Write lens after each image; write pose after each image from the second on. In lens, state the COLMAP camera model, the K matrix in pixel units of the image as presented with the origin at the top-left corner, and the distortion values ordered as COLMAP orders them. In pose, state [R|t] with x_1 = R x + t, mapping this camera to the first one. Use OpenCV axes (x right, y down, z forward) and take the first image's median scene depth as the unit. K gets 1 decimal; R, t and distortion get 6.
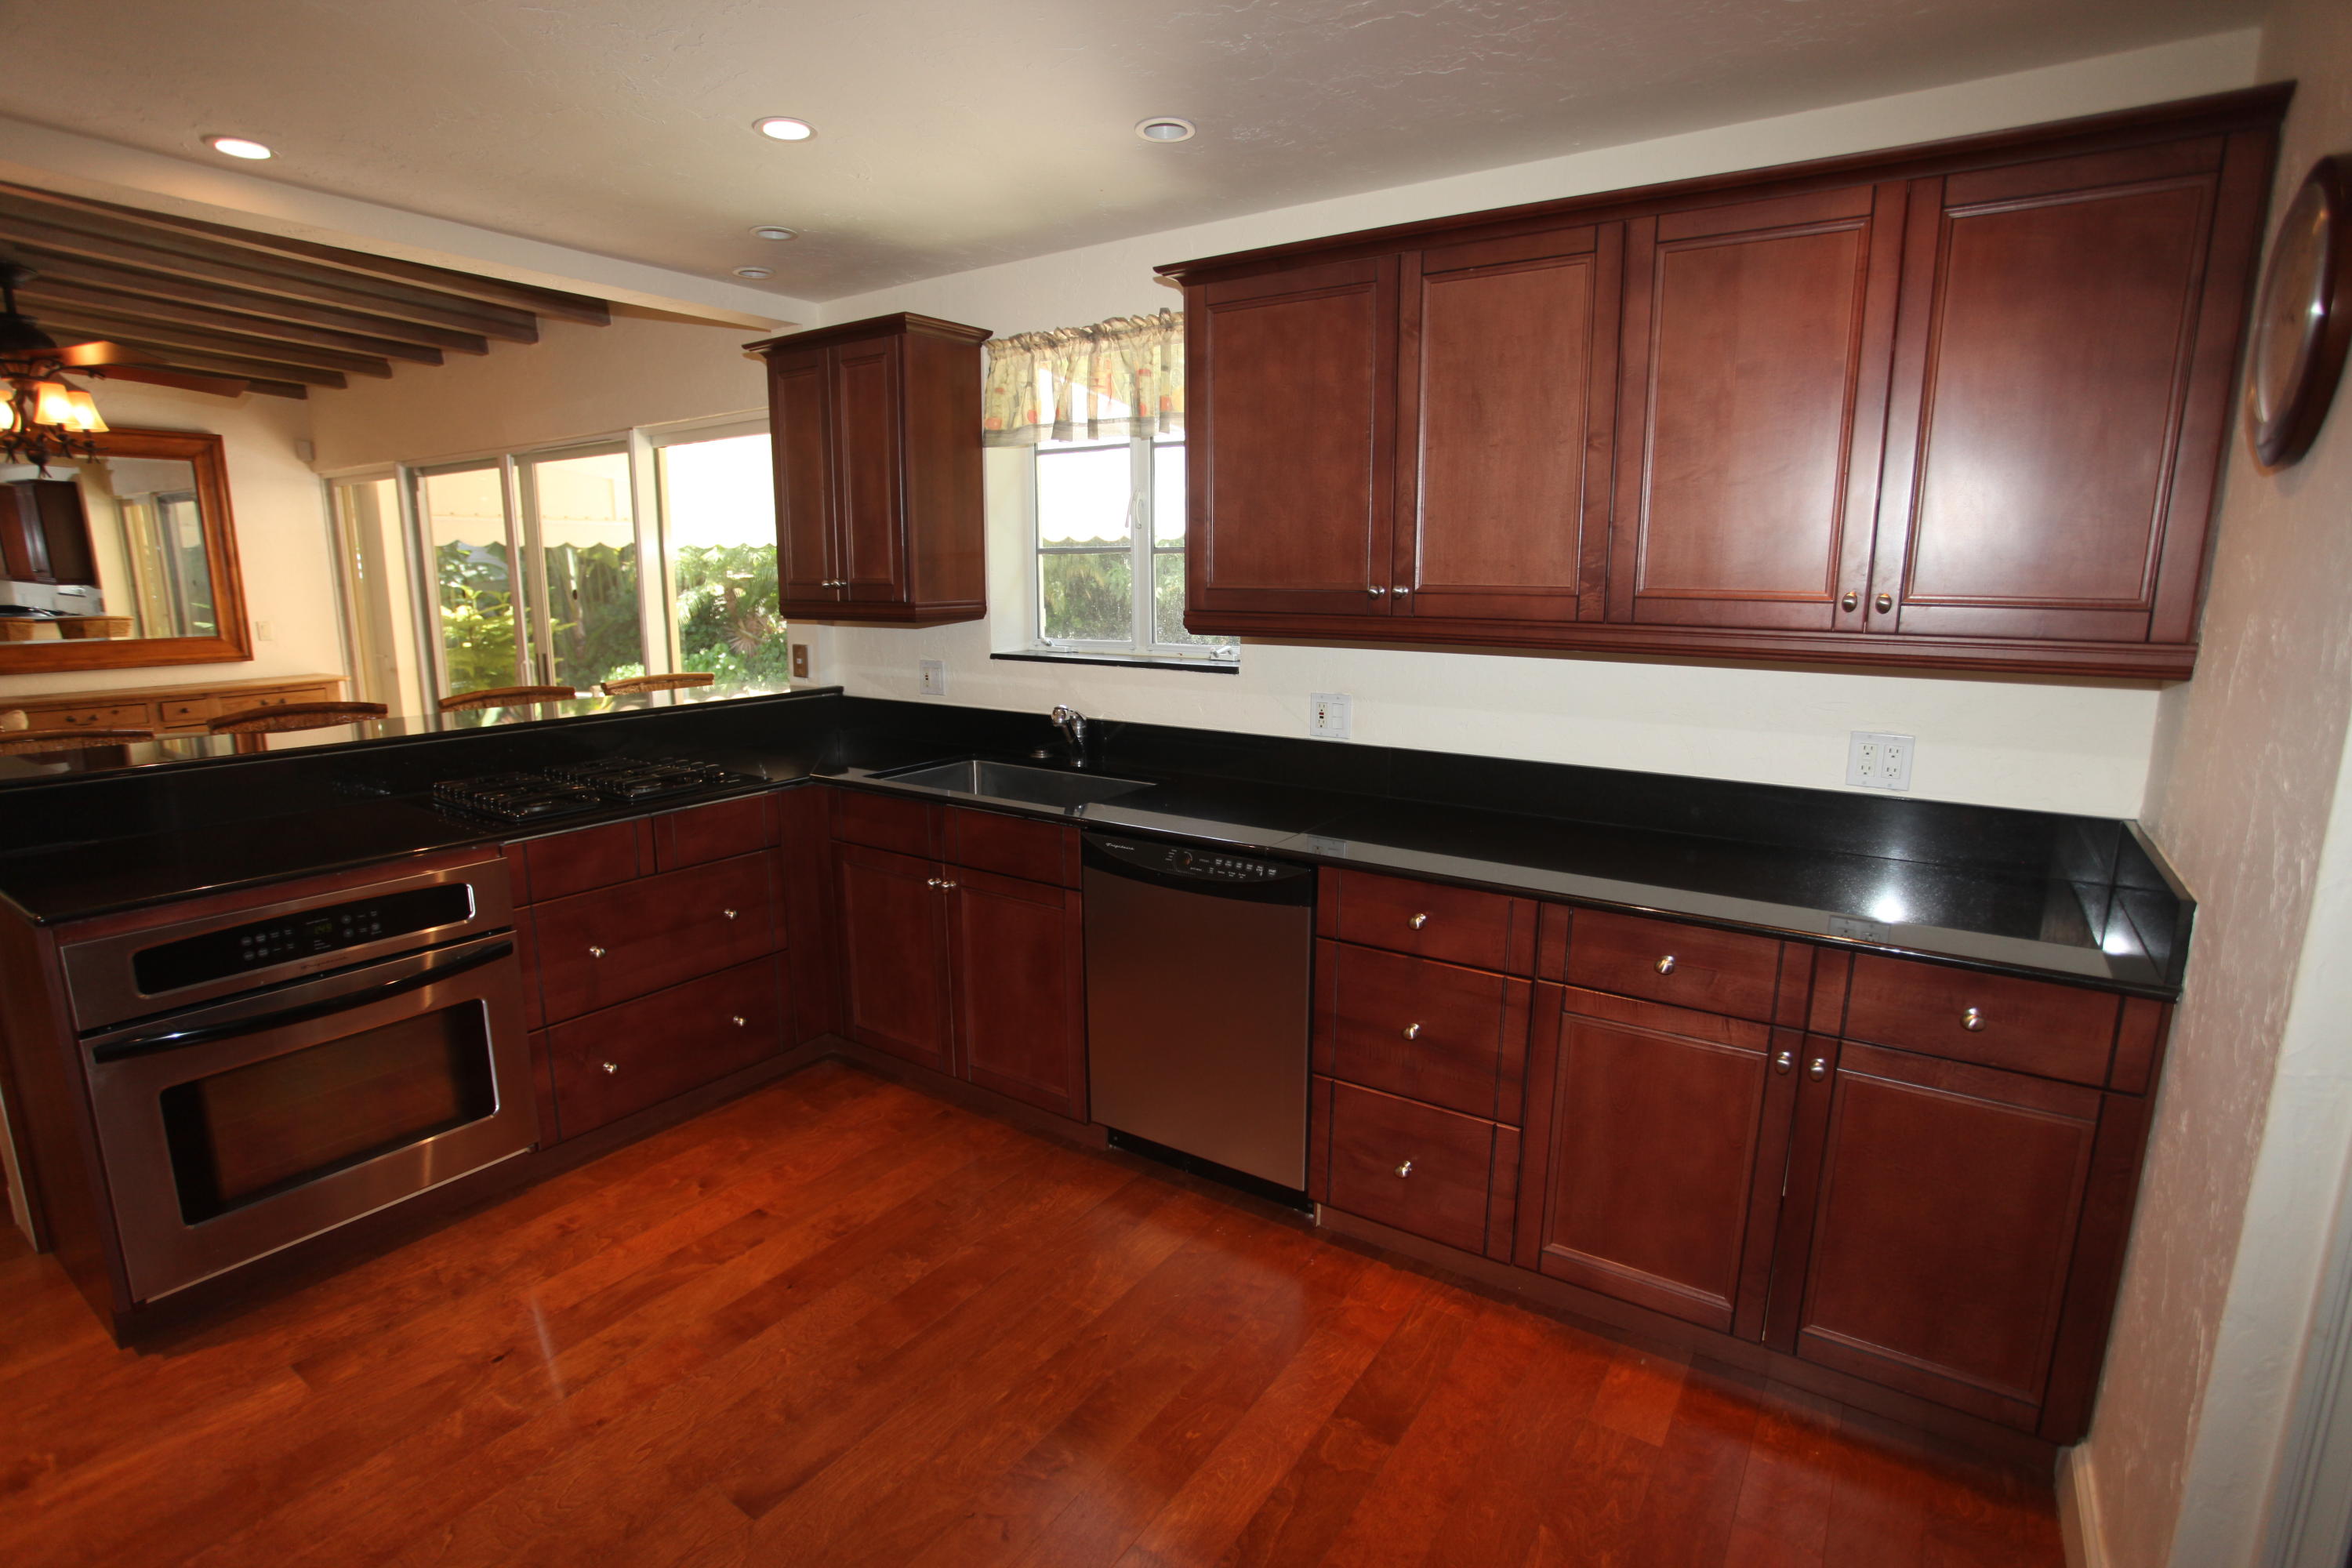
lens RADIAL K [[1139.2, 0, 1171.1], [0, 1139.2, 787.3], [0, 0, 1]] dist [-0.053731, 0.009869]
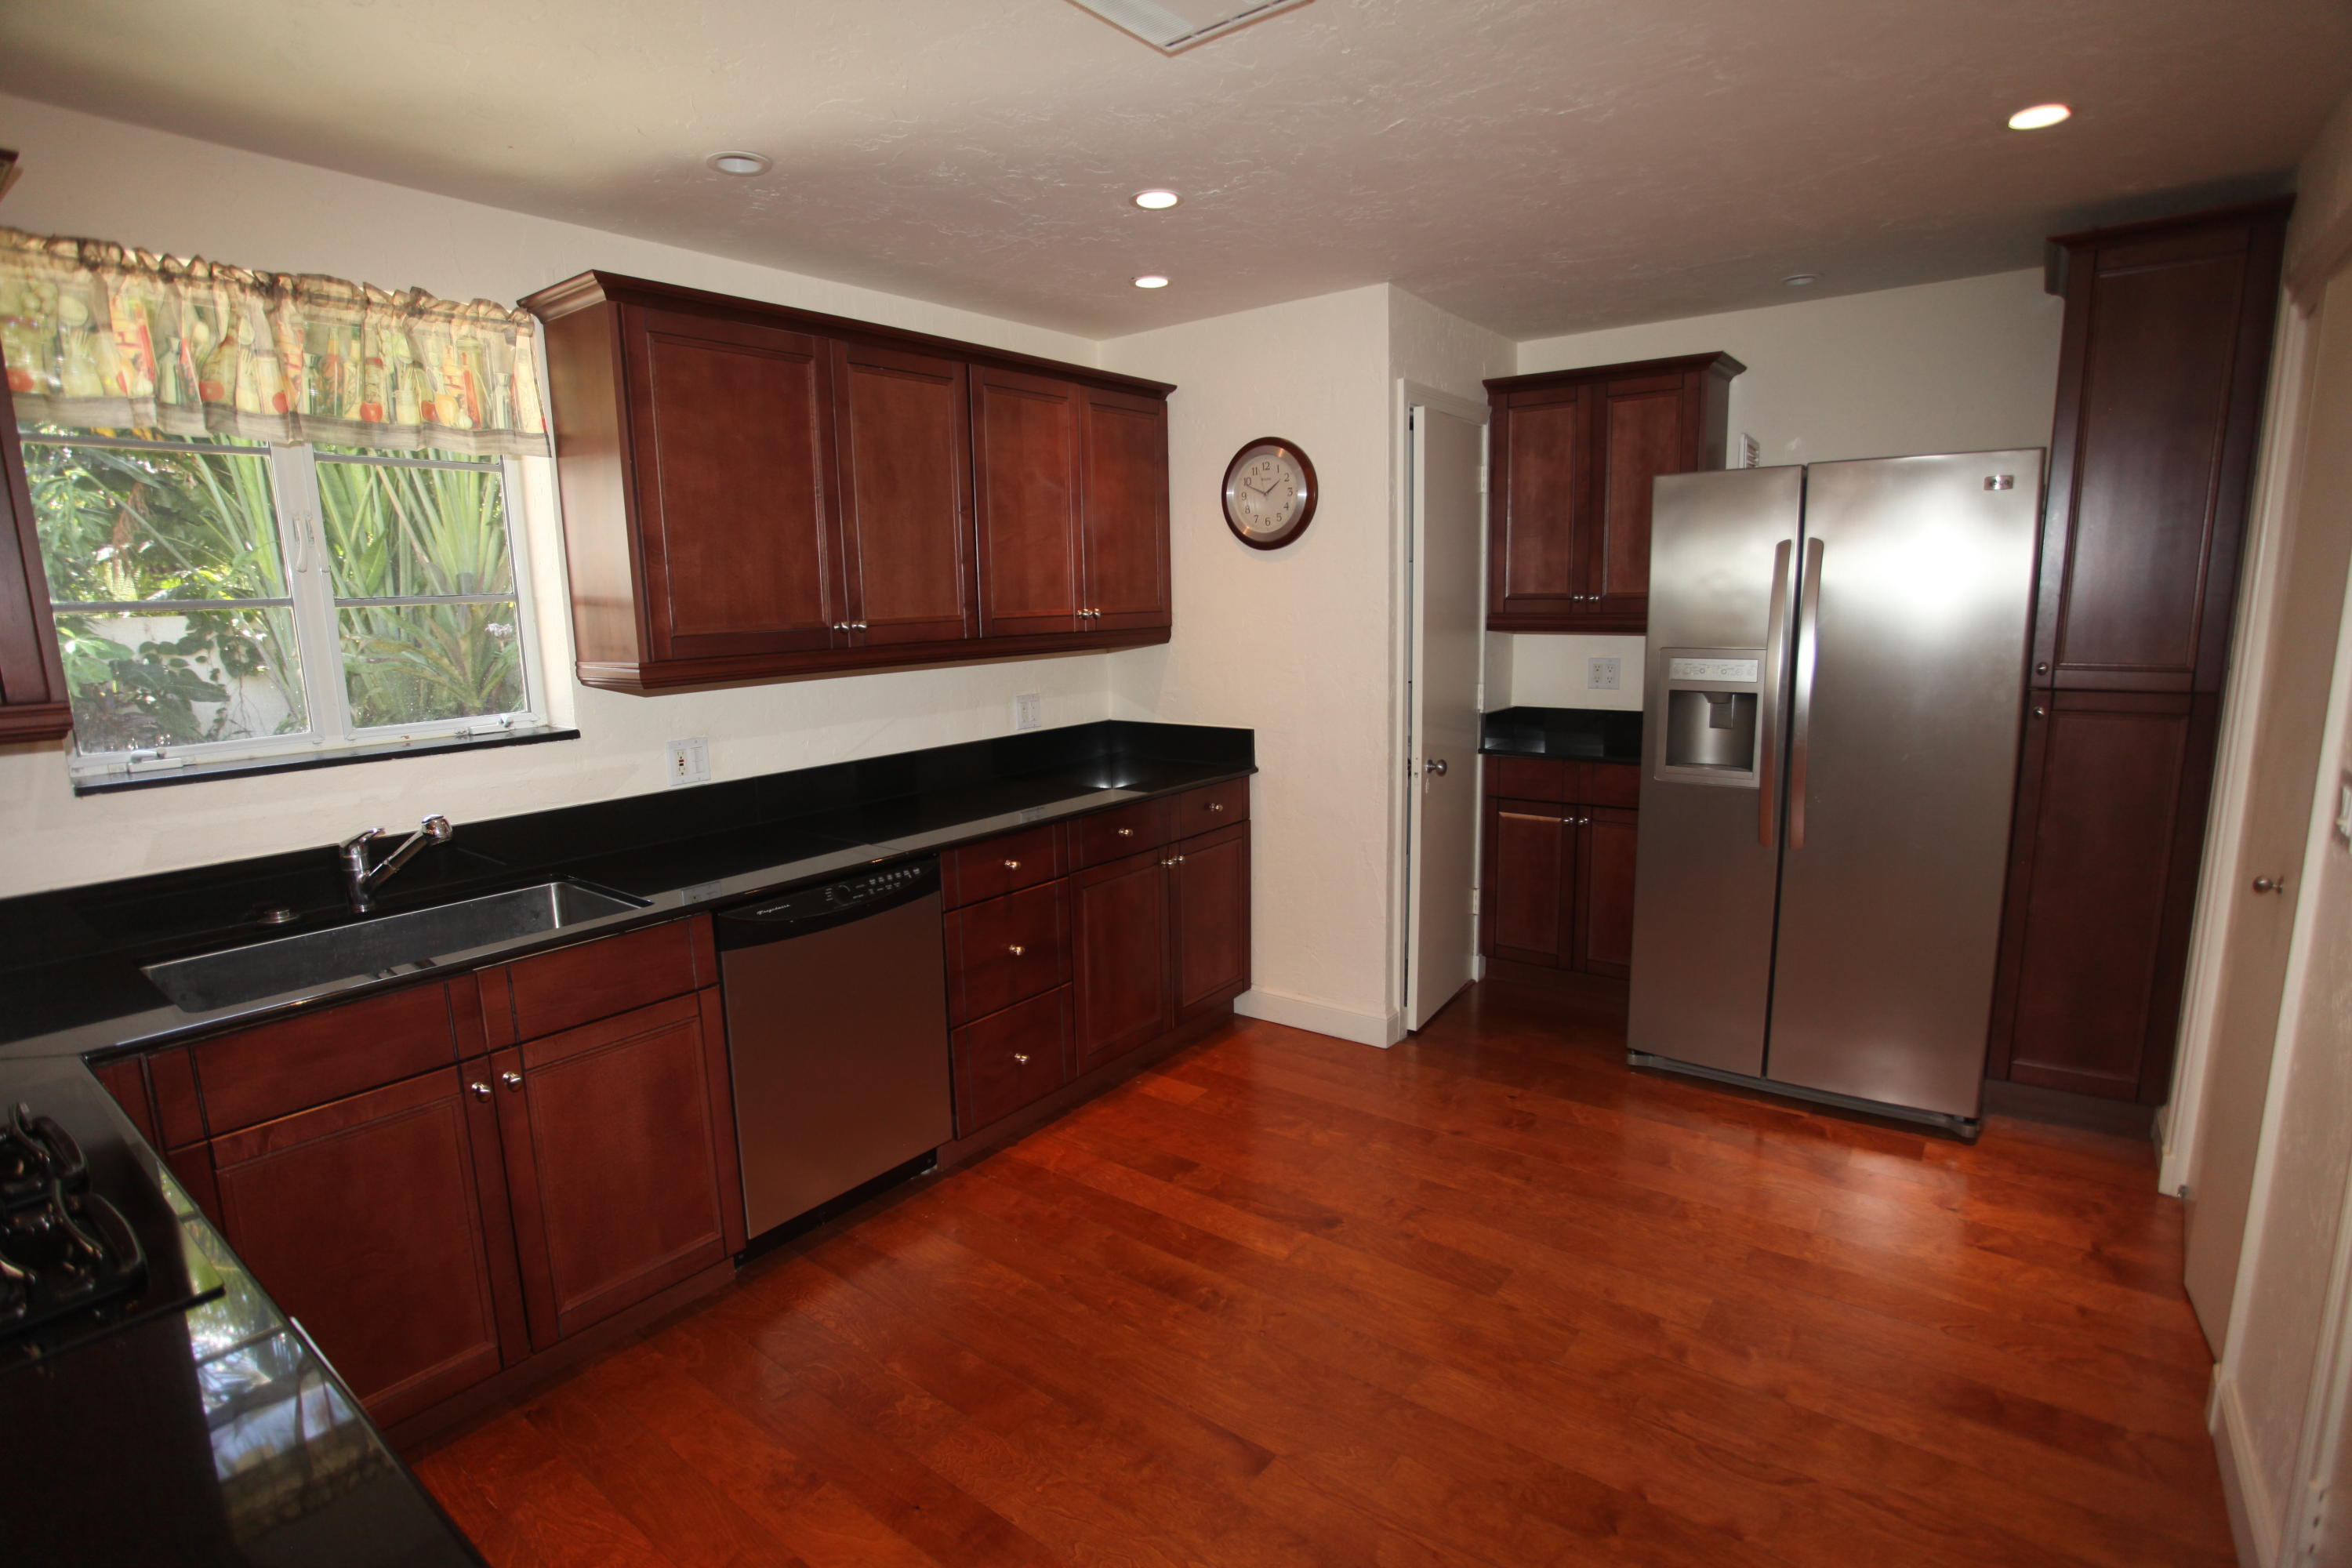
lens RADIAL K [[1139.2, 0, 1161.2], [0, 1139.2, 792.2], [0, 0, 1]] dist [-0.053731, 0.009869]
pose [[0.066185, -0.175454, 0.982260, -0.960736], [0.216039, 0.963588, 0.157562, -0.123362], [-0.974139, 0.201778, 0.101680, 0.611037]]
